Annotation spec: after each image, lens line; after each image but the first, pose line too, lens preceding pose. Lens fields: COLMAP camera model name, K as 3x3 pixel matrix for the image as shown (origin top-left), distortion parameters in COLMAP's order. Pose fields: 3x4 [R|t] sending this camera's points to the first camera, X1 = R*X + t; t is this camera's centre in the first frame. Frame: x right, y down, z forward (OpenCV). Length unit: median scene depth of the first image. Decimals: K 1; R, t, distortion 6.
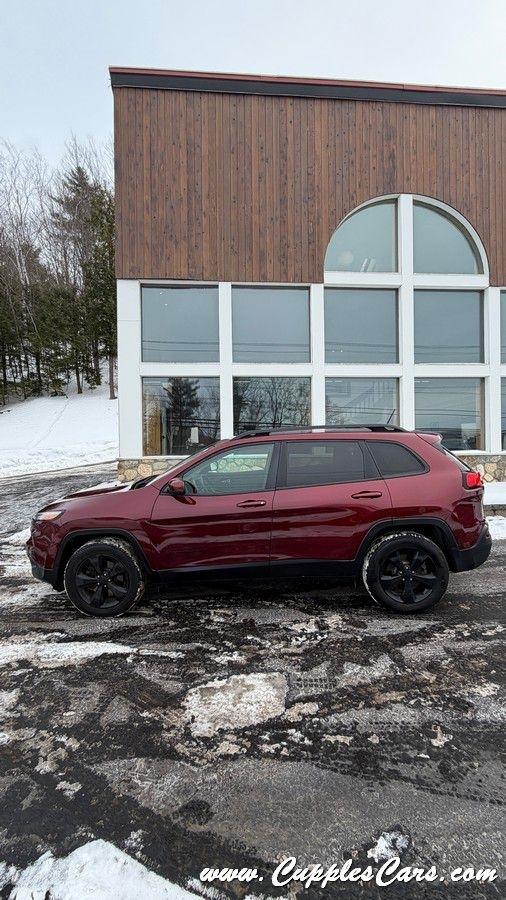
lens RADIAL K [[393.4, 0, 253.0], [0, 393.4, 450.0], [0, 0, 1]] dist [-0.000097, 0.000301]
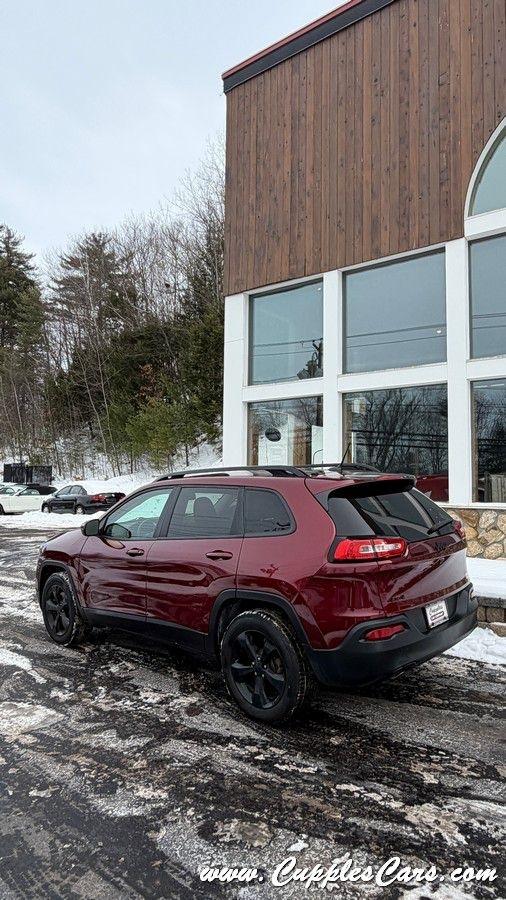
lens RADIAL K [[607.3, 0, 253.0], [0, 607.3, 450.0], [0, 0, 1]] dist [-0.006813, -0.000967]
pose [[0.720675, -0.019437, -0.693001, 0.955216], [-0.027331, 0.998033, -0.056415, -0.021646], [0.692735, 0.059597, 0.718726, 0.118026]]
